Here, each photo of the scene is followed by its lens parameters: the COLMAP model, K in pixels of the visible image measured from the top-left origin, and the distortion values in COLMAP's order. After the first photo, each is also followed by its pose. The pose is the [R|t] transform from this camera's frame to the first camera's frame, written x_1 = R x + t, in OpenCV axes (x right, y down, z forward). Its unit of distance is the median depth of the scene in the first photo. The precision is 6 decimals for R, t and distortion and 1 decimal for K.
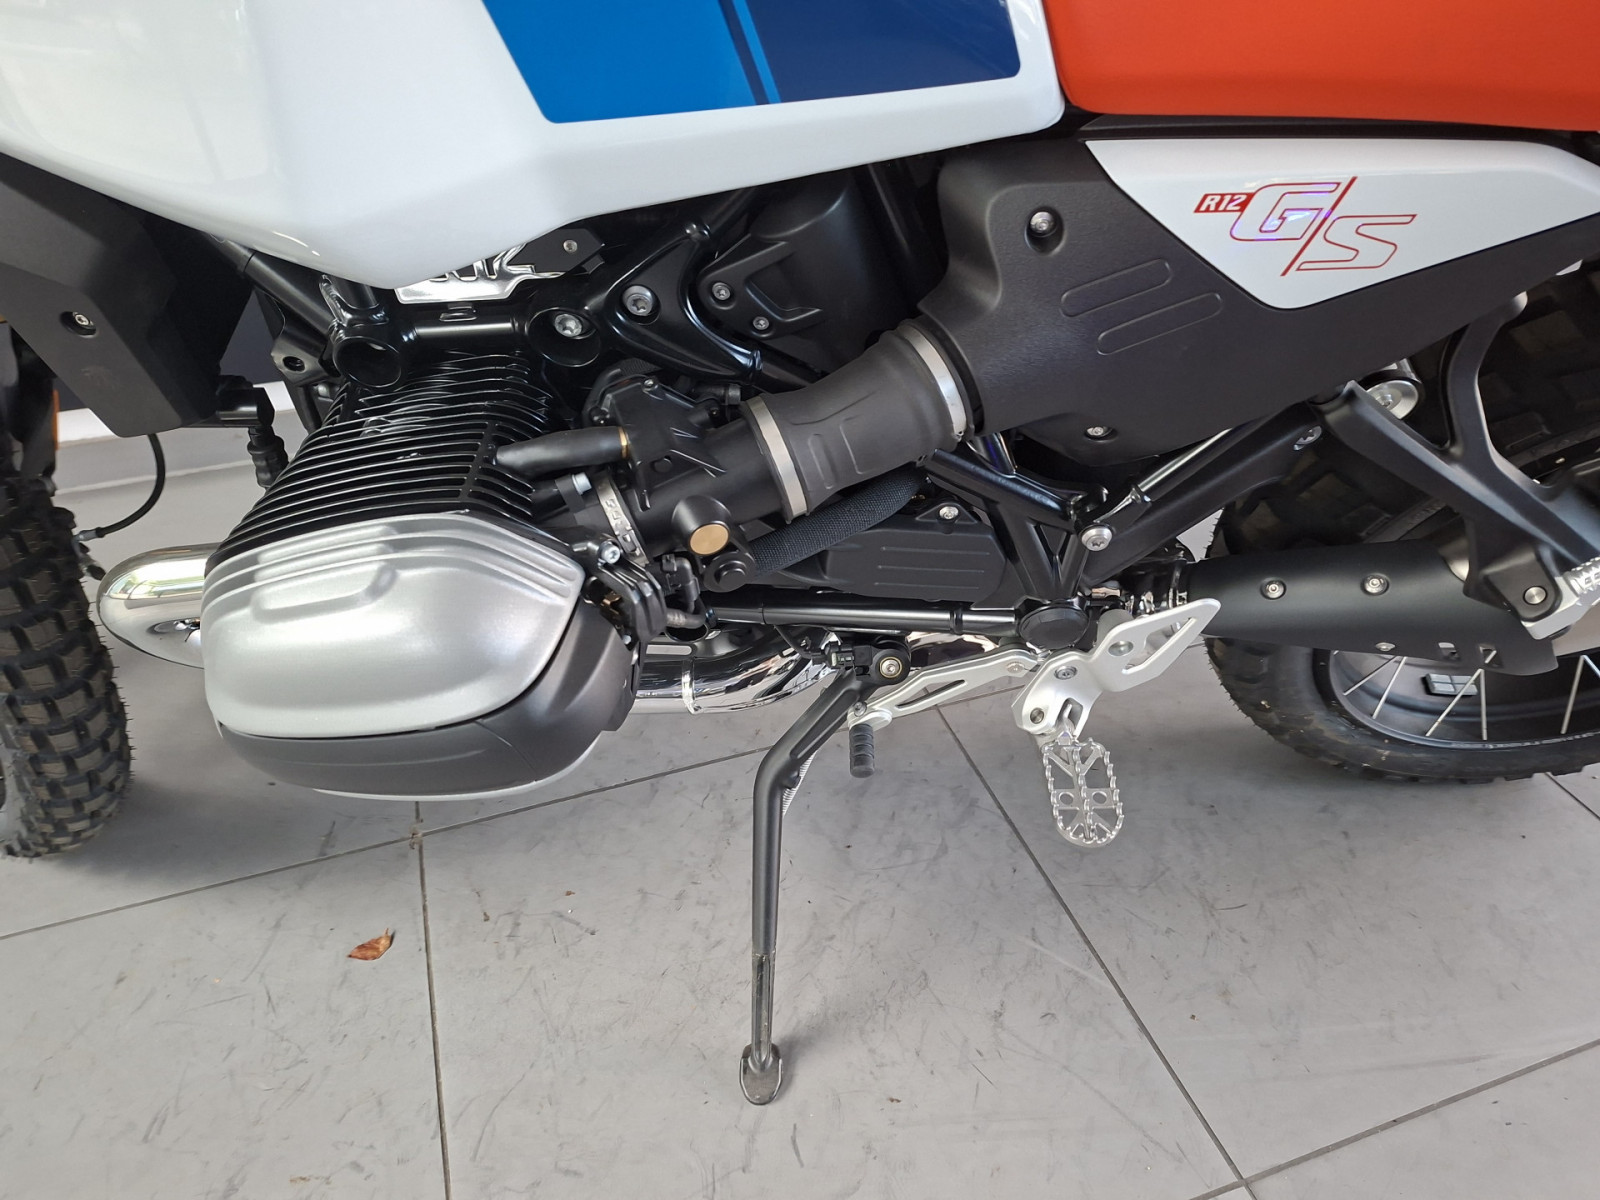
lens RADIAL K [[1079.7, 0, 800.0], [0, 1079.7, 600.0], [0, 0, 1]] dist [0.069100, -0.083855]
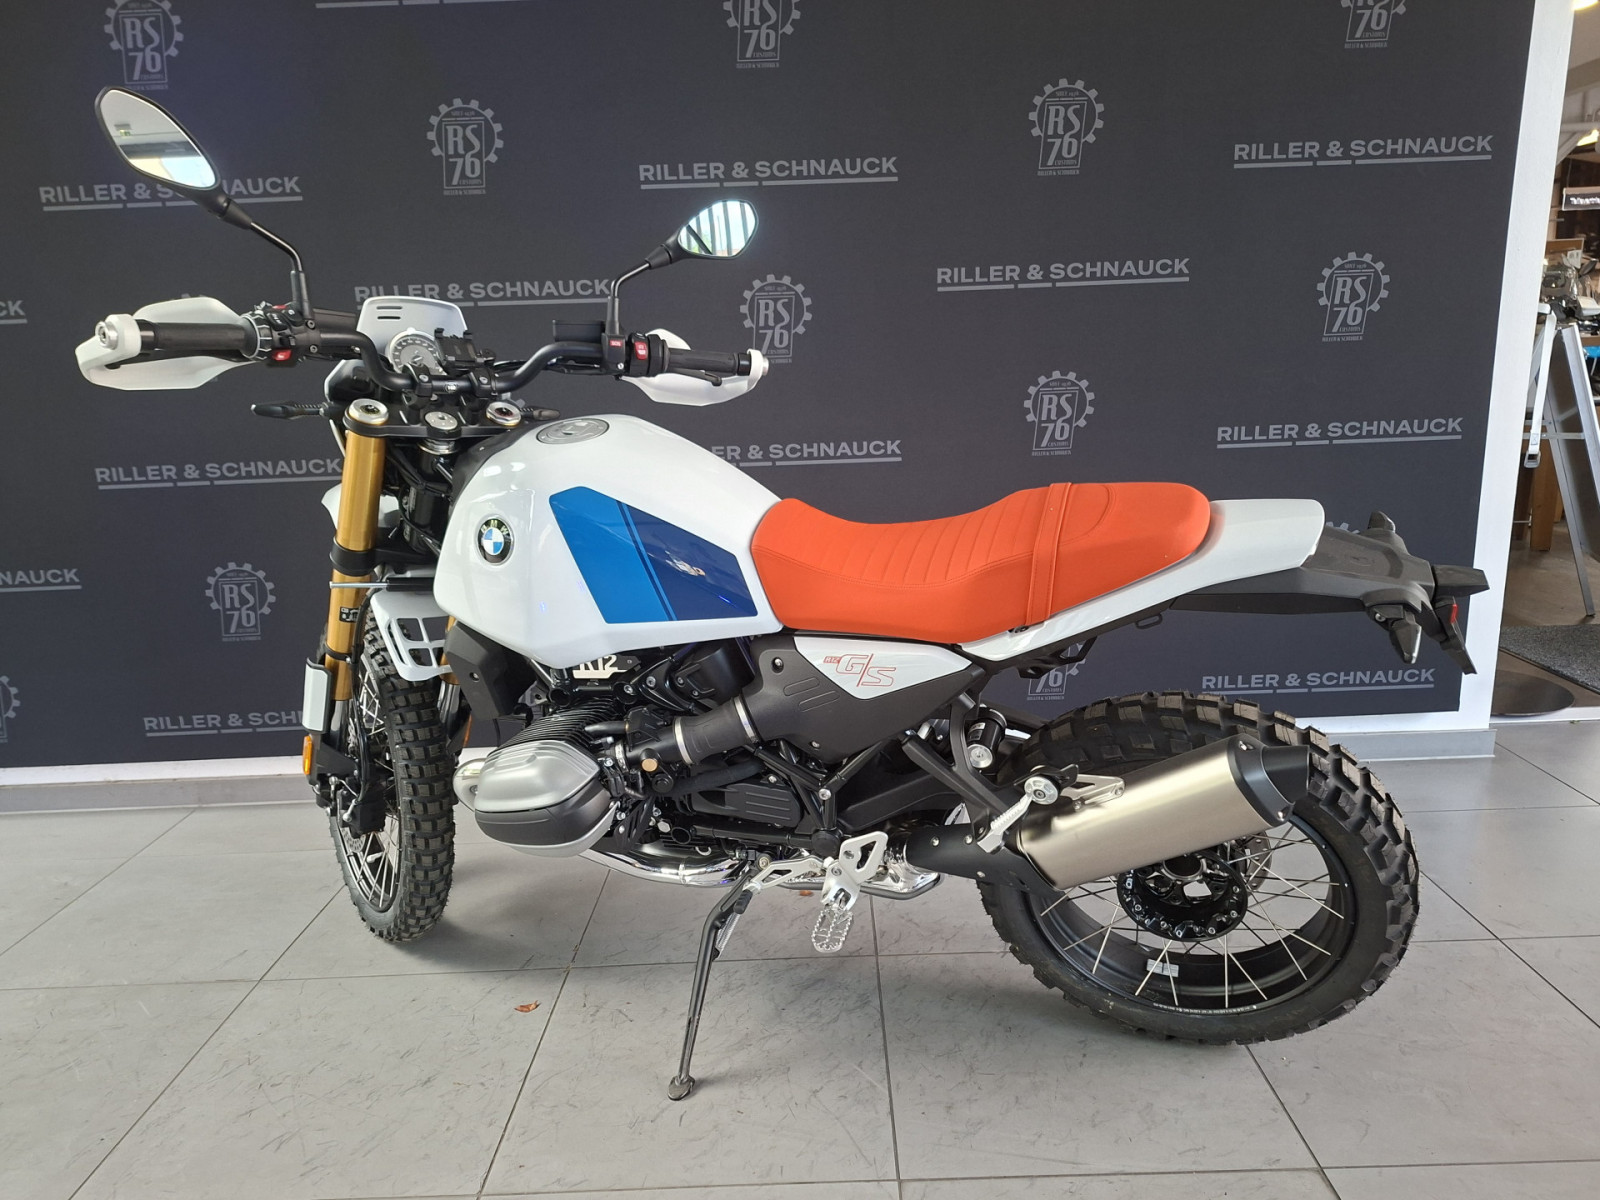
lens RADIAL K [[1079.7, 0, 800.0], [0, 1079.7, 600.0], [0, 0, 1]] dist [0.069100, -0.083855]
pose [[0.942313, 0.038677, -0.332490, 1.116089], [-0.168237, 0.913451, -0.370544, 0.488616], [0.289382, 0.405106, 0.867264, -1.353667]]
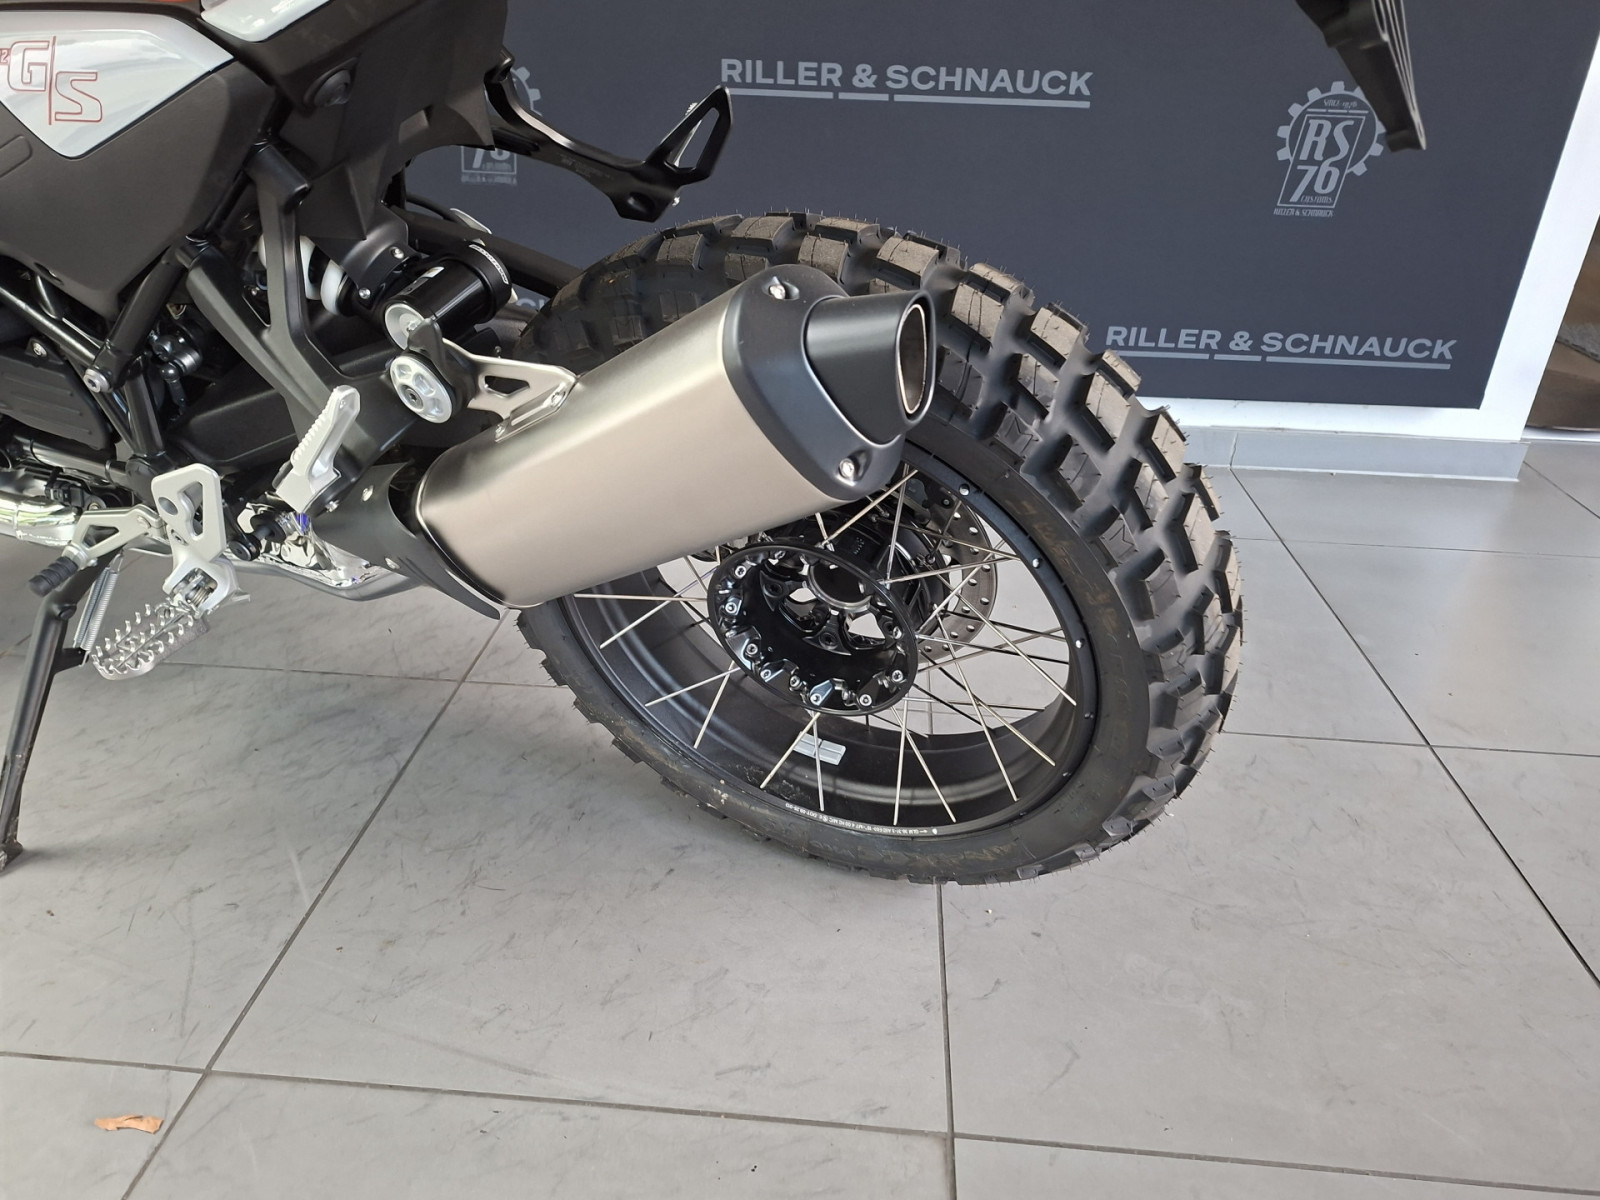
lens RADIAL K [[1113.5, 0, 797.1], [0, 1113.5, 584.4], [0, 0, 1]] dist [0.094952, -0.145438]
pose [[0.920901, 0.205754, -0.331069, 1.591637], [-0.258461, 0.958096, -0.123494, 0.124318], [0.291786, 0.199294, 0.935491, 0.140822]]
